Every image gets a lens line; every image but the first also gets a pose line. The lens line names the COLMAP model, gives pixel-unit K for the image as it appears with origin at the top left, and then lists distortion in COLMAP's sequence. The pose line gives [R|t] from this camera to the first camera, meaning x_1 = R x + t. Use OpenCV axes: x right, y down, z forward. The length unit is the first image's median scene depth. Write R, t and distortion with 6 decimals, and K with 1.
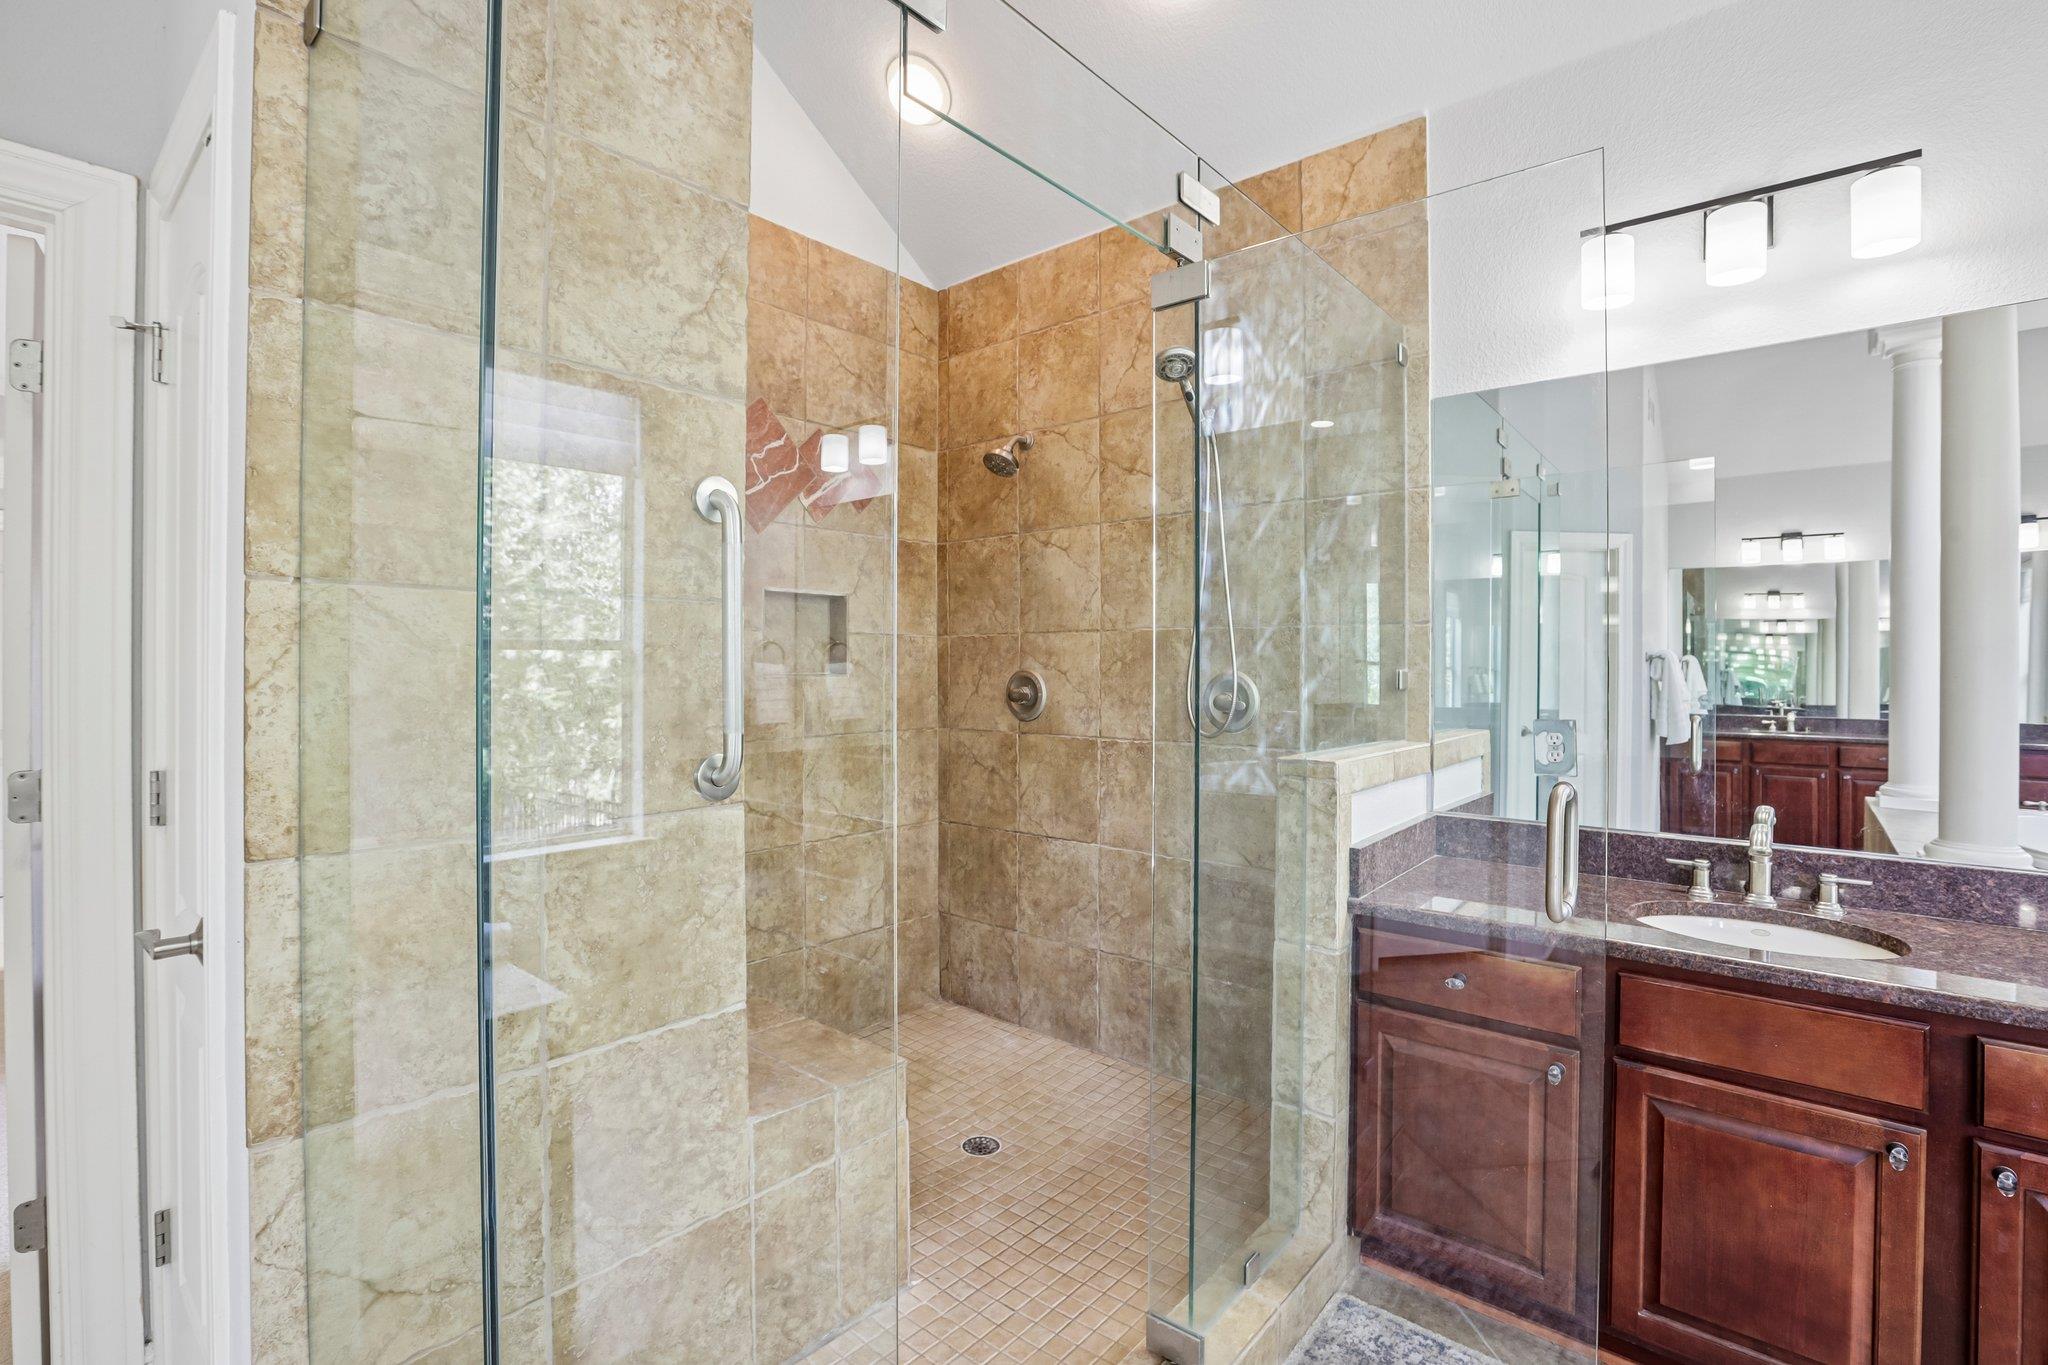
lens RADIAL K [[896.7, 0, 1020.7], [0, 896.7, 670.6], [0, 0, 1]] dist [-0.059189, 0.009184]
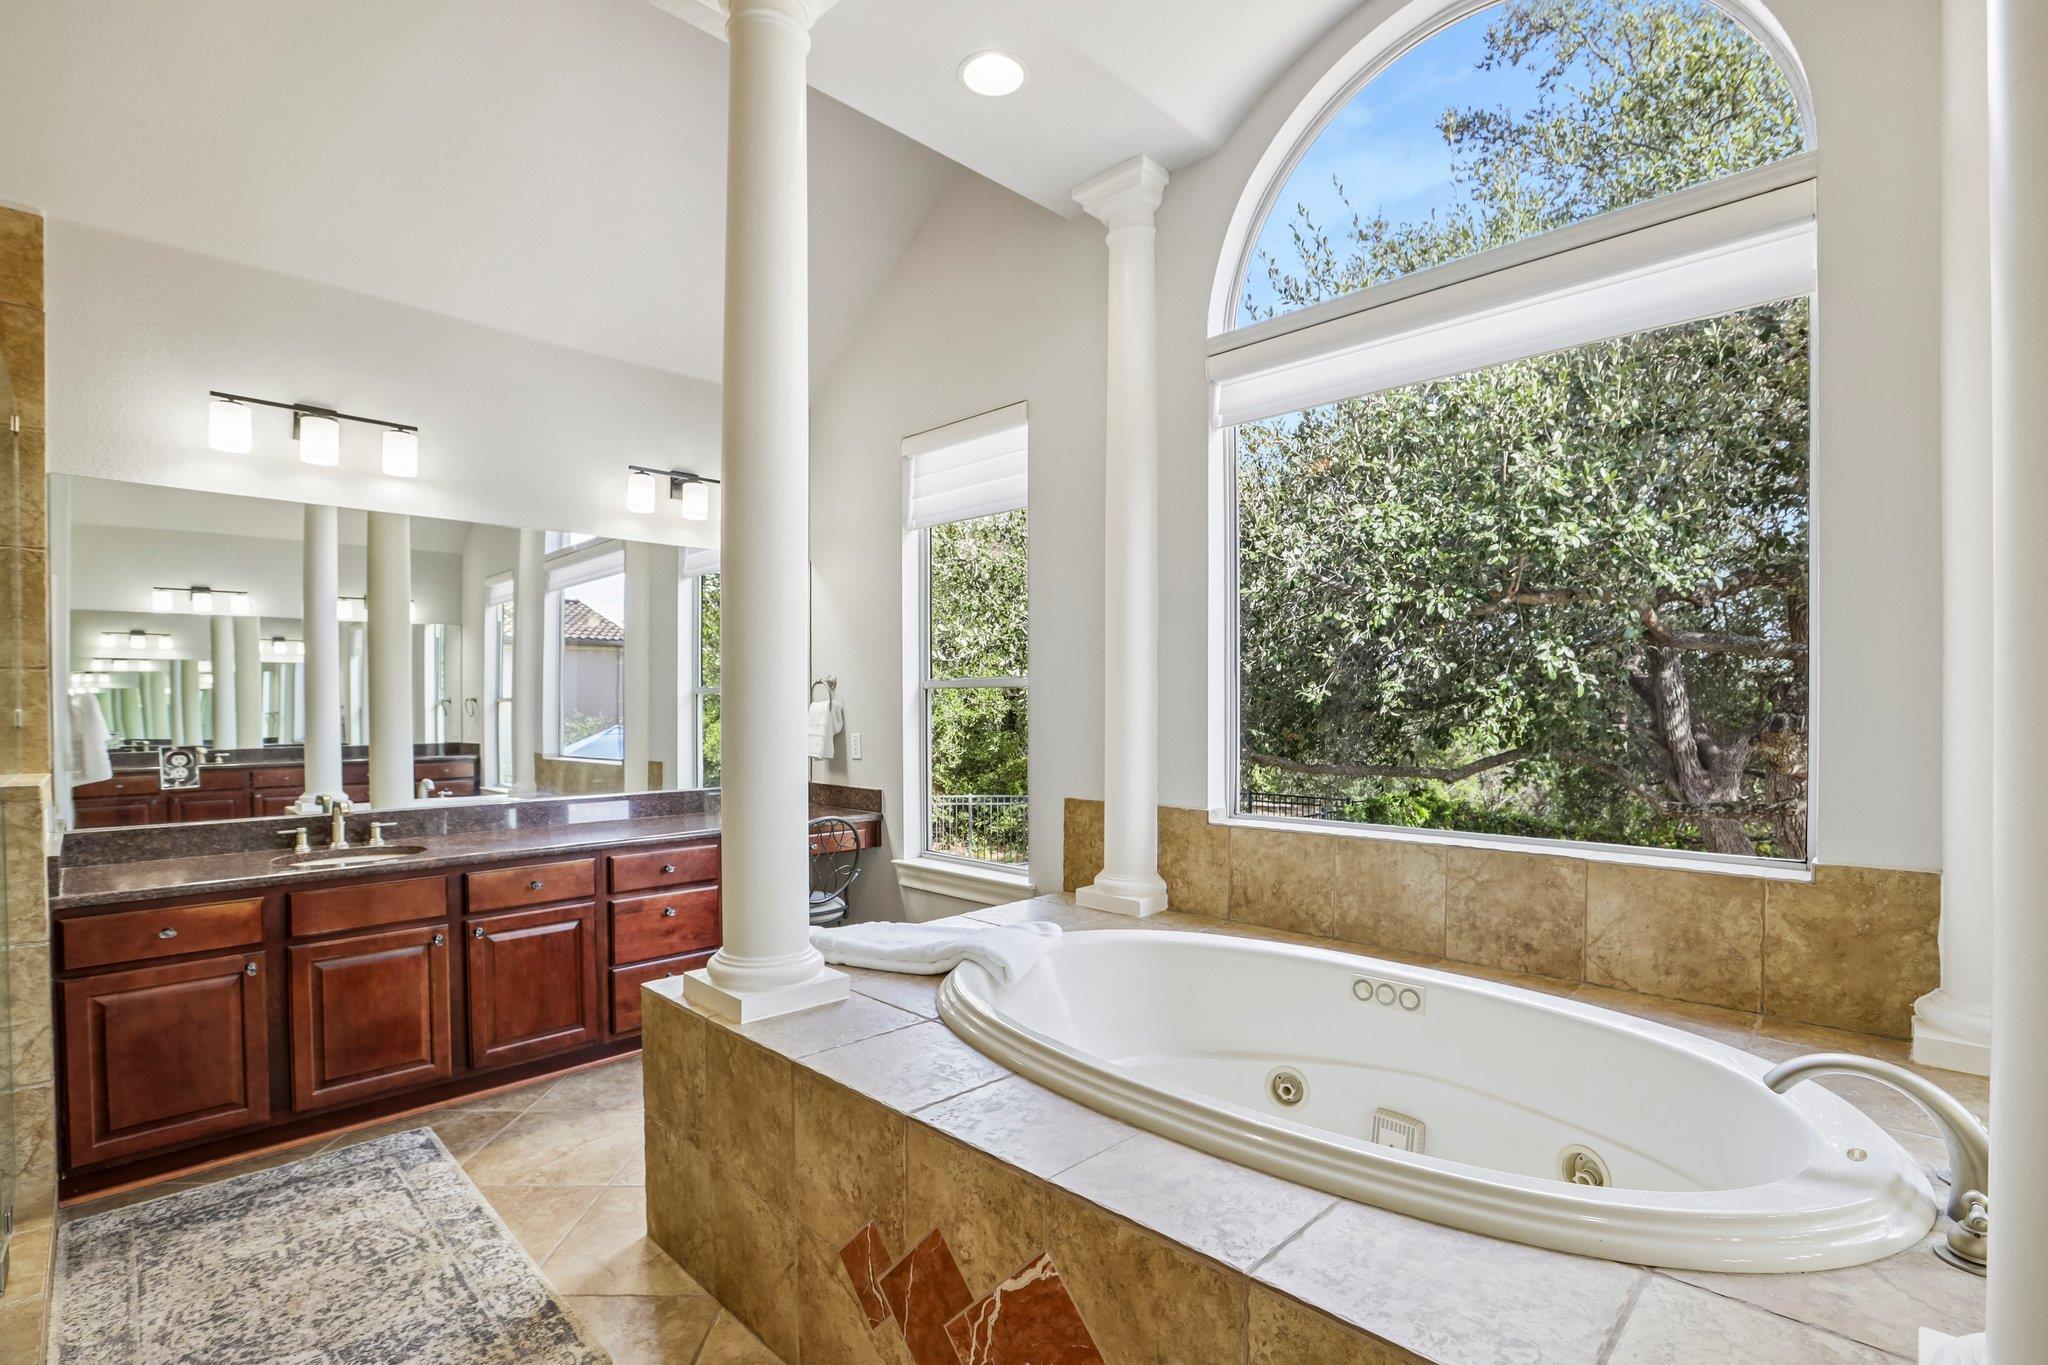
lens RADIAL K [[935.1, 0, 1017.4], [0, 935.1, 710.6], [0, 0, 1]] dist [-0.062223, 0.028015]
pose [[0.039236, -0.006826, 0.999207, -0.824273], [0.006571, 0.999957, 0.006573, 0.001205], [-0.999208, 0.006308, 0.039279, -0.378547]]
